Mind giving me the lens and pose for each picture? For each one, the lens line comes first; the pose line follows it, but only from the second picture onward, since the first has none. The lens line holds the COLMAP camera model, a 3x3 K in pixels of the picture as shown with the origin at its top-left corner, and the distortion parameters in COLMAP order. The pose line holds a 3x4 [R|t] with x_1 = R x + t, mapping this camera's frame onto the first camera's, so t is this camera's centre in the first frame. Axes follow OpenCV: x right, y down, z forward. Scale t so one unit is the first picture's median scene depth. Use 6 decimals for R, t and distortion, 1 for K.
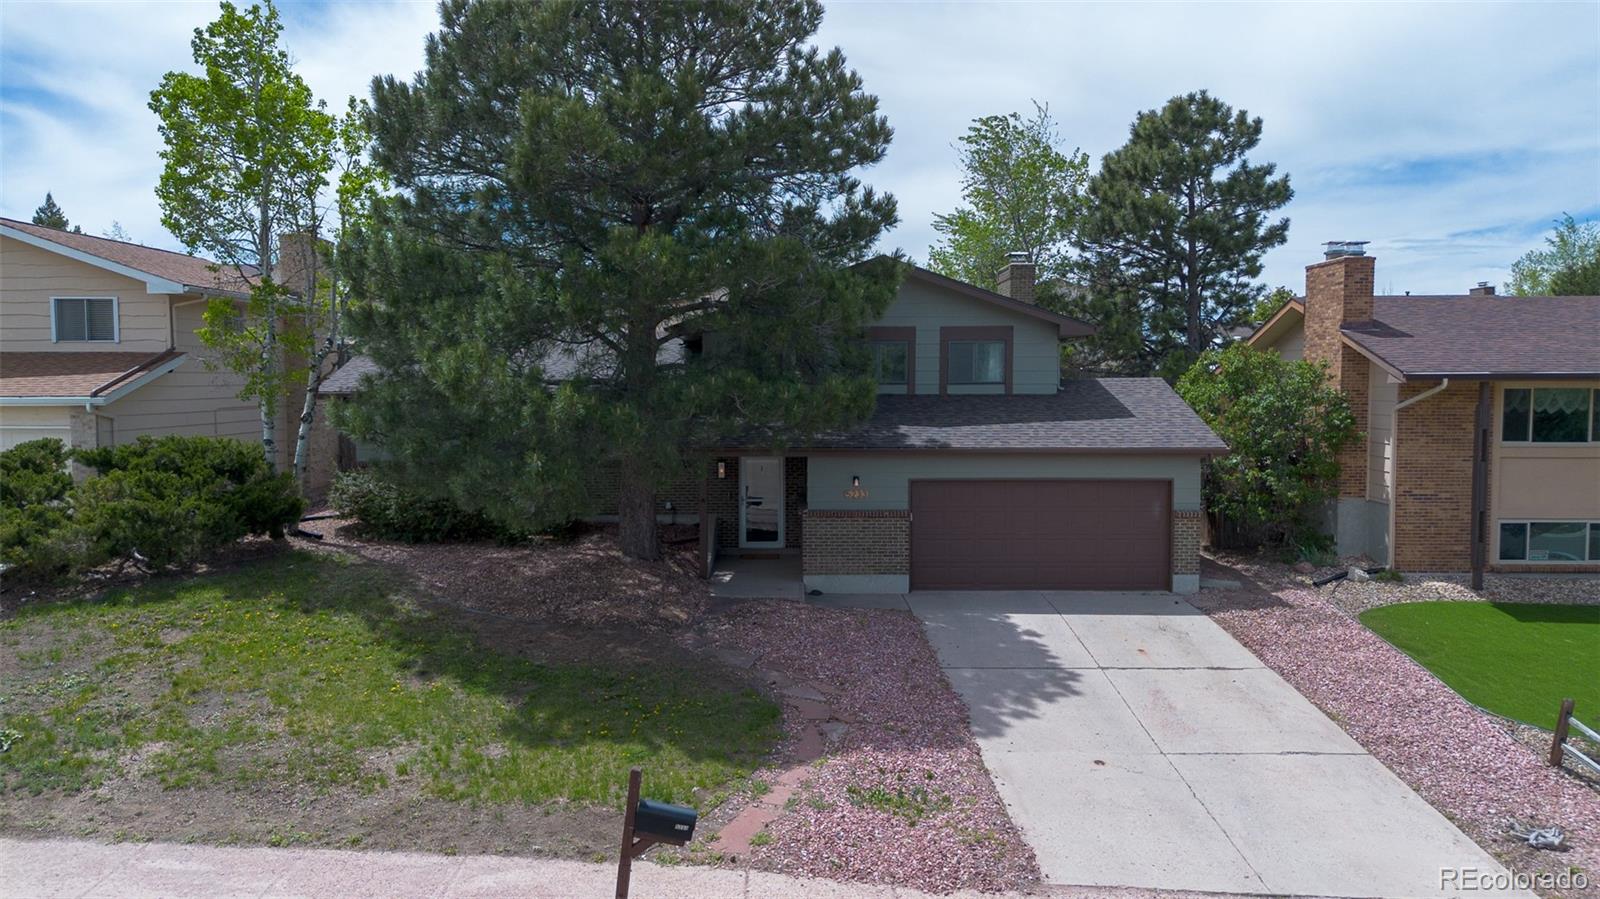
lens RADIAL K [[1097.8, 0, 816.6], [0, 1097.8, 448.8], [0, 0, 1]] dist [0.049636, -0.037040]
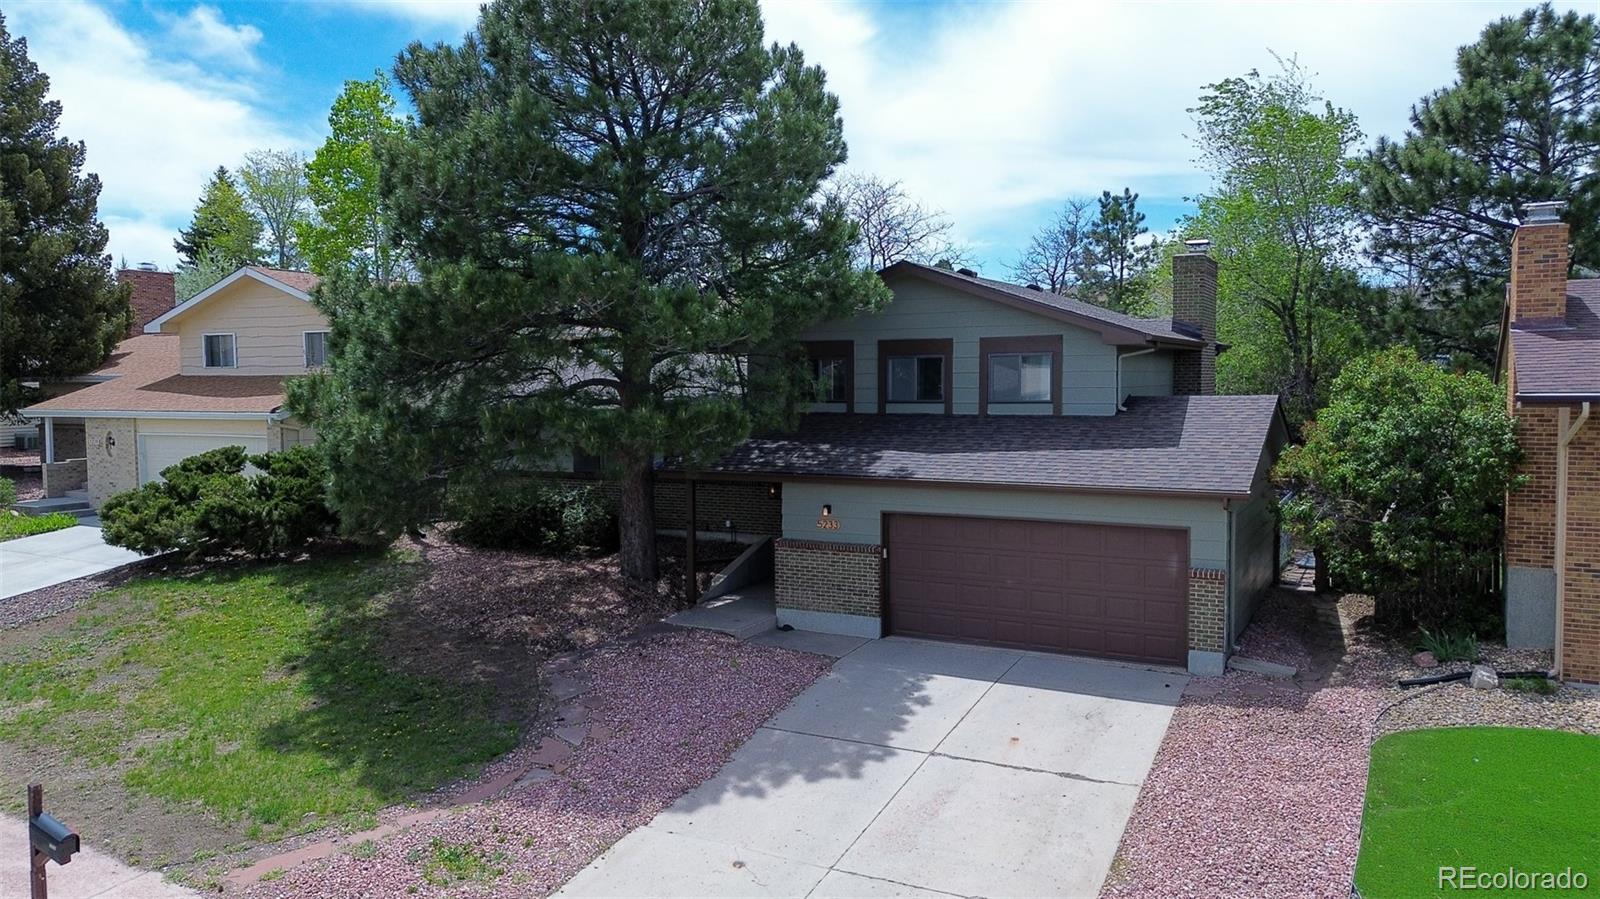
lens RADIAL K [[1097.8, 0, 816.6], [0, 1097.8, 448.8], [0, 0, 1]] dist [0.049636, -0.037040]
pose [[0.887590, 0.023109, -0.460054, 0.450066], [-0.024833, 0.999689, 0.002306, -0.023996], [0.459964, 0.009378, 0.887888, 0.179441]]
